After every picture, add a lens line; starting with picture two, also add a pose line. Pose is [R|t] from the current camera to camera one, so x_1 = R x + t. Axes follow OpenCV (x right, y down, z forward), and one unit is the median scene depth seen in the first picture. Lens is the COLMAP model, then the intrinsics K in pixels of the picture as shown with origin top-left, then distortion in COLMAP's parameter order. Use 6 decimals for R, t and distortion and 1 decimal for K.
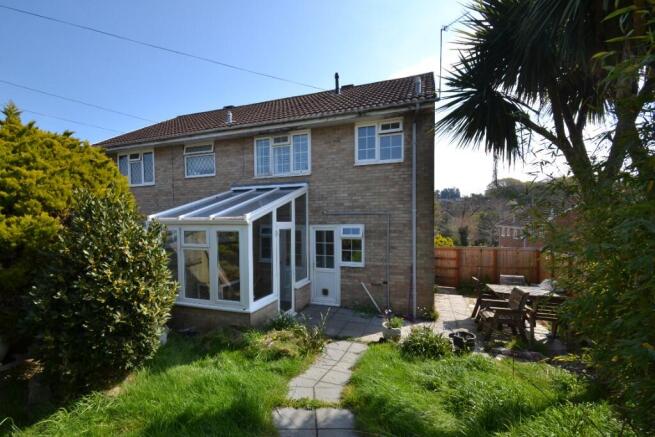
lens RADIAL K [[297.4, 0, 310.4], [0, 297.4, 233.8], [0, 0, 1]] dist [0.000067, -0.000056]
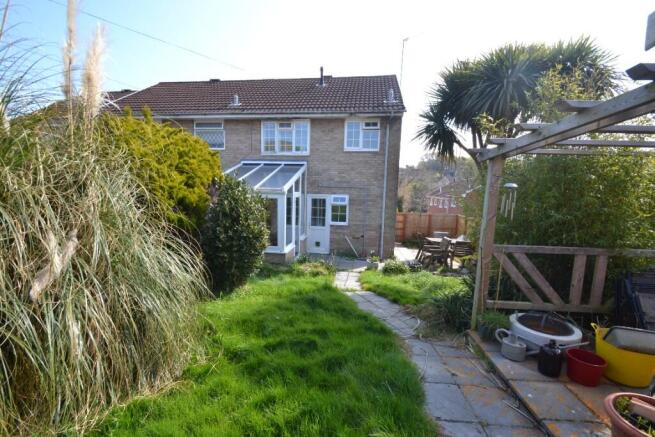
lens RADIAL K [[297.4, 0, 310.4], [0, 297.4, 233.8], [0, 0, 1]] dist [0.000067, -0.000056]
pose [[0.980644, 0.001219, 0.195795, -0.266127], [-0.023623, 0.993413, 0.112130, -0.002759], [-0.194369, -0.114585, 0.974213, -0.337359]]
